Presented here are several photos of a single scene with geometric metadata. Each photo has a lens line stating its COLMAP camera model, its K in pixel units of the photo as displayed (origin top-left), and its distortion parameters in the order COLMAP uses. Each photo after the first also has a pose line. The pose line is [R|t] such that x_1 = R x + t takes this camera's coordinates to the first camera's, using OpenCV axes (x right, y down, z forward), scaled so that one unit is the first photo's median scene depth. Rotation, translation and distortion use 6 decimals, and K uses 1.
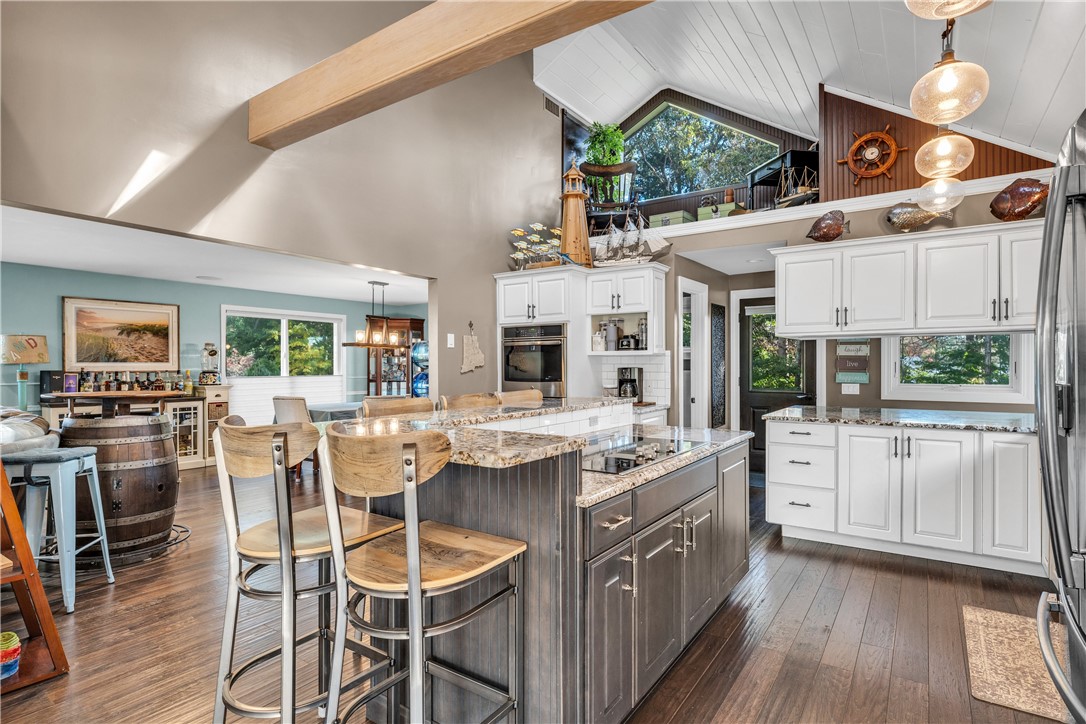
lens RADIAL K [[554.2, 0, 544.1], [0, 554.2, 365.4], [0, 0, 1]] dist [-0.002492, -0.000309]
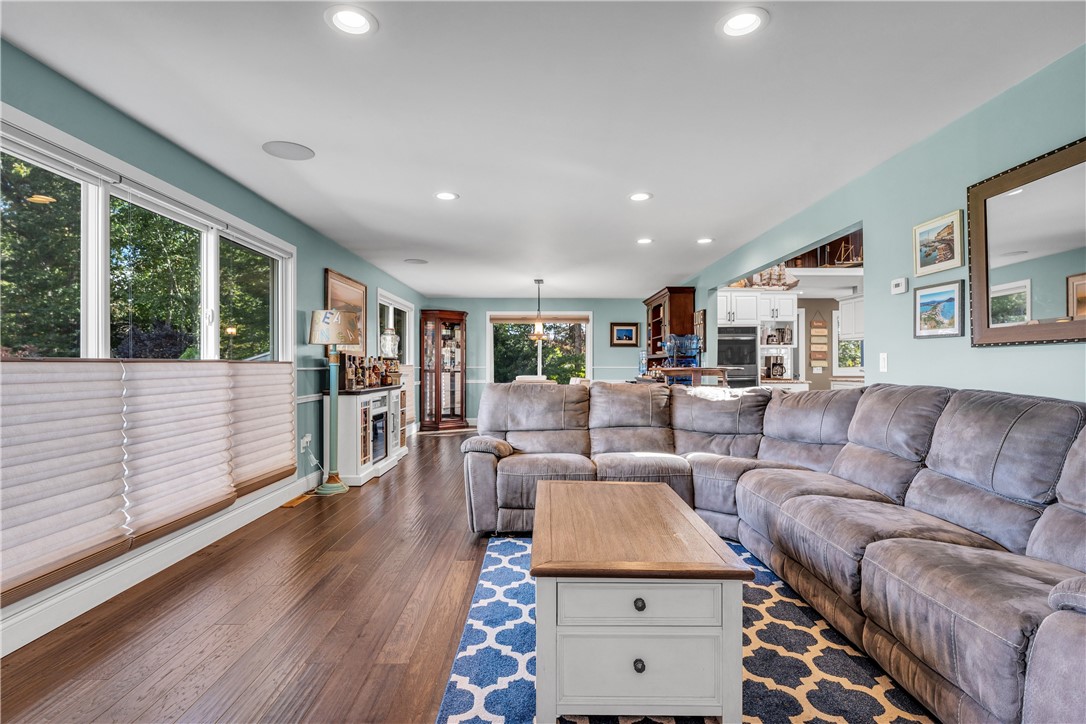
lens RADIAL K [[528.0, 0, 543.2], [0, 528.0, 362.3], [0, 0, 1]] dist [-0.001325, -0.000689]
pose [[0.820792, 0.003267, 0.571218, -0.970197], [0.000506, 0.999979, -0.006447, 0.024487], [-0.571227, 0.005581, 0.820773, 0.116612]]
